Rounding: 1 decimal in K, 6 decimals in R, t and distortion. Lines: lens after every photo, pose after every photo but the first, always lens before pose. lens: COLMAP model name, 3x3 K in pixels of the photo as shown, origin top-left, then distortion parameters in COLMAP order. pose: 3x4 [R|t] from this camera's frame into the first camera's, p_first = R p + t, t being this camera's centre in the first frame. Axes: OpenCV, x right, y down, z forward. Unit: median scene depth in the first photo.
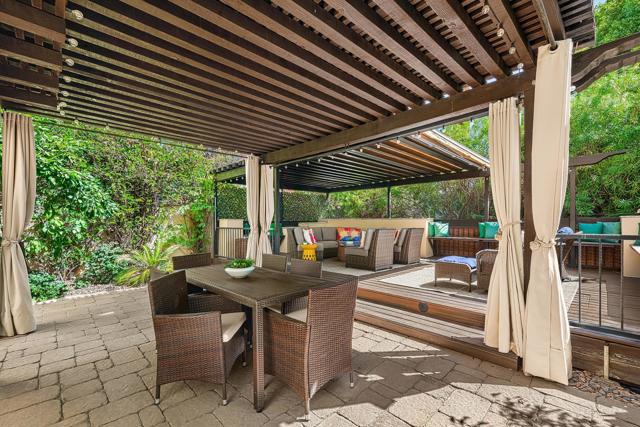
lens RADIAL K [[286.1, 0, 319.2], [0, 286.1, 228.4], [0, 0, 1]] dist [0.000672, -0.000045]
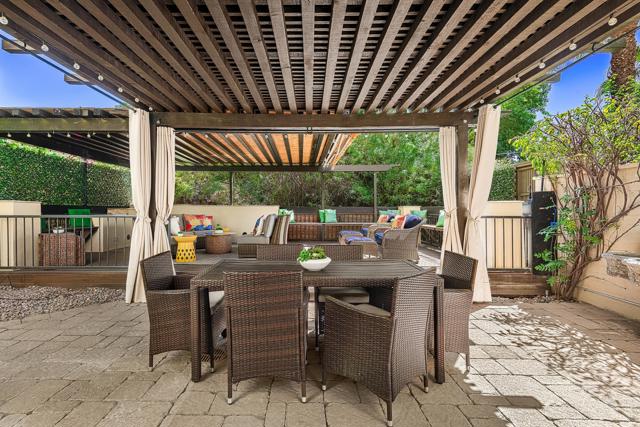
lens RADIAL K [[306.3, 0, 307.1], [0, 306.3, 213.6], [0, 0, 1]] dist [-0.000257, -0.000002]
pose [[0.687820, -0.000512, 0.725881, -0.386426], [0.010627, 0.999900, -0.009363, 0.005686], [-0.725804, 0.014154, 0.687756, 0.163653]]
